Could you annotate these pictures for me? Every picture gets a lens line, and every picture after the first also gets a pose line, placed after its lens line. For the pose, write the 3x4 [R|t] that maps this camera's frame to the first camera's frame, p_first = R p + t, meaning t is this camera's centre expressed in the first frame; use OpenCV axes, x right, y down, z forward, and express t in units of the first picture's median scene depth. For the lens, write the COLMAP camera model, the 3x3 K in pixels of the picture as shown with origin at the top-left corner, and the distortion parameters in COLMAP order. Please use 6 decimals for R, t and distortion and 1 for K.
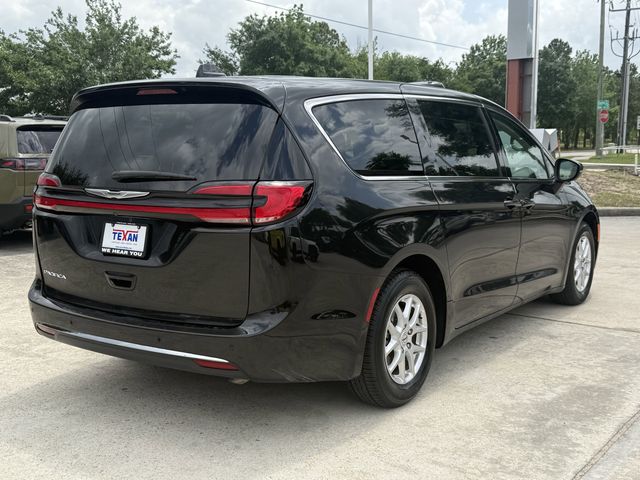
lens RADIAL K [[774.4, 0, 320.0], [0, 774.4, 240.0], [0, 0, 1]] dist [0.057745, 0.001801]
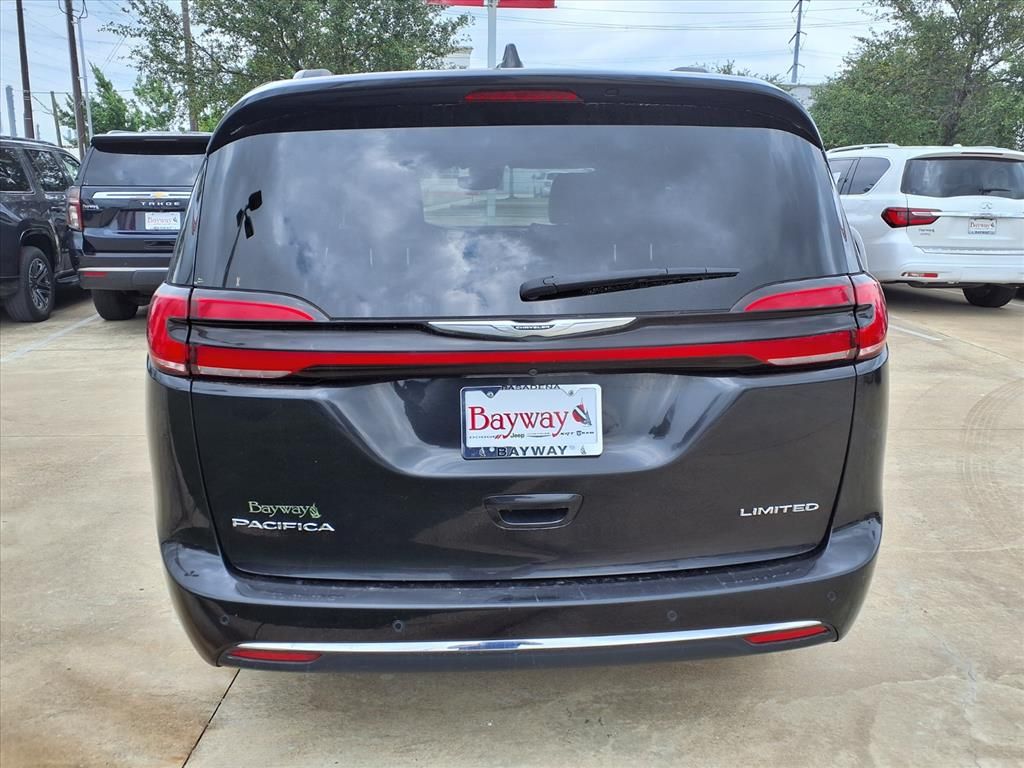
lens RADIAL K [[948.2, 0, 512.0], [0, 948.2, 384.0], [0, 0, 1]] dist [-0.004669, -0.010875]
pose [[0.799267, -0.136523, 0.585264, -0.580917], [0.090783, 0.990108, 0.106982, -0.084029], [-0.594080, -0.032375, 0.803754, 0.557550]]
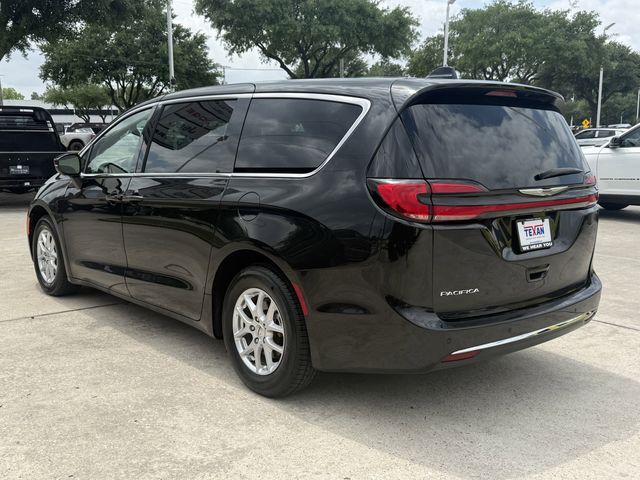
lens RADIAL K [[681.8, 0, 320.0], [0, 681.8, 240.0], [0, 0, 1]] dist [0.024121, -0.006366]
pose [[0.267090, -0.139309, 0.953549, -1.214474], [0.115249, 0.987012, 0.111916, -0.130553], [-0.956755, 0.080004, 0.279677, 1.014982]]
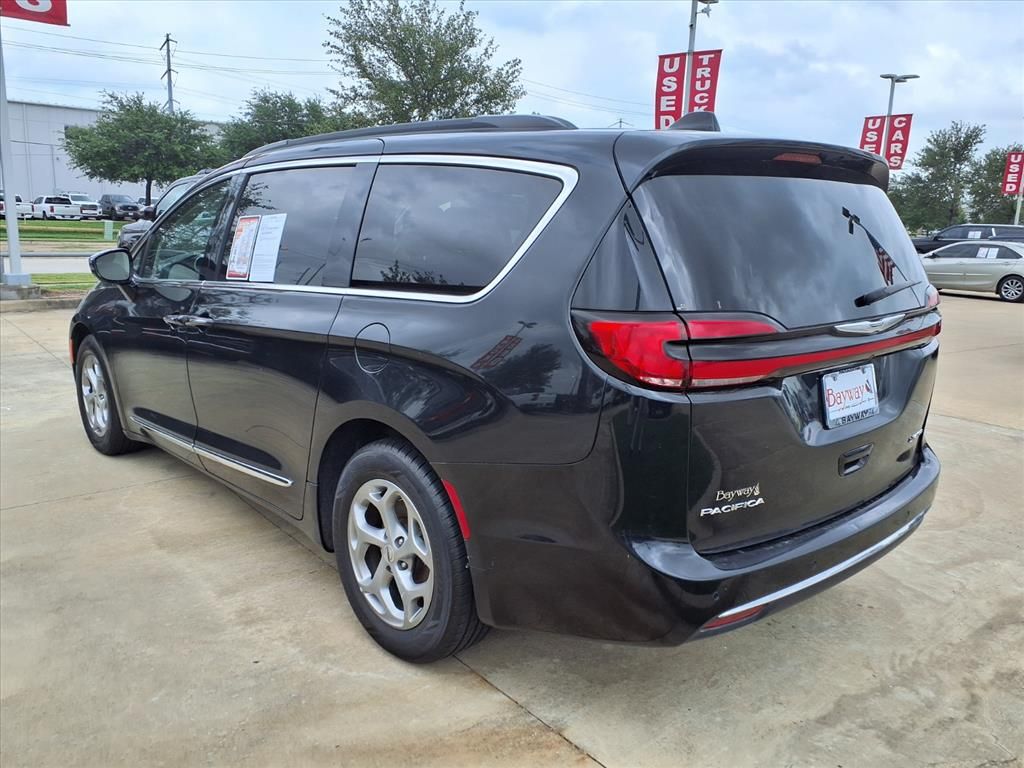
lens RADIAL K [[854.4, 0, 508.1], [0, 854.4, 364.5], [0, 0, 1]] dist [0.003715, 0.000371]
pose [[0.258111, -0.174354, 0.950252, -0.970424], [0.116950, 0.981986, 0.148410, -0.160363], [-0.959011, 0.072826, 0.273852, 1.070919]]
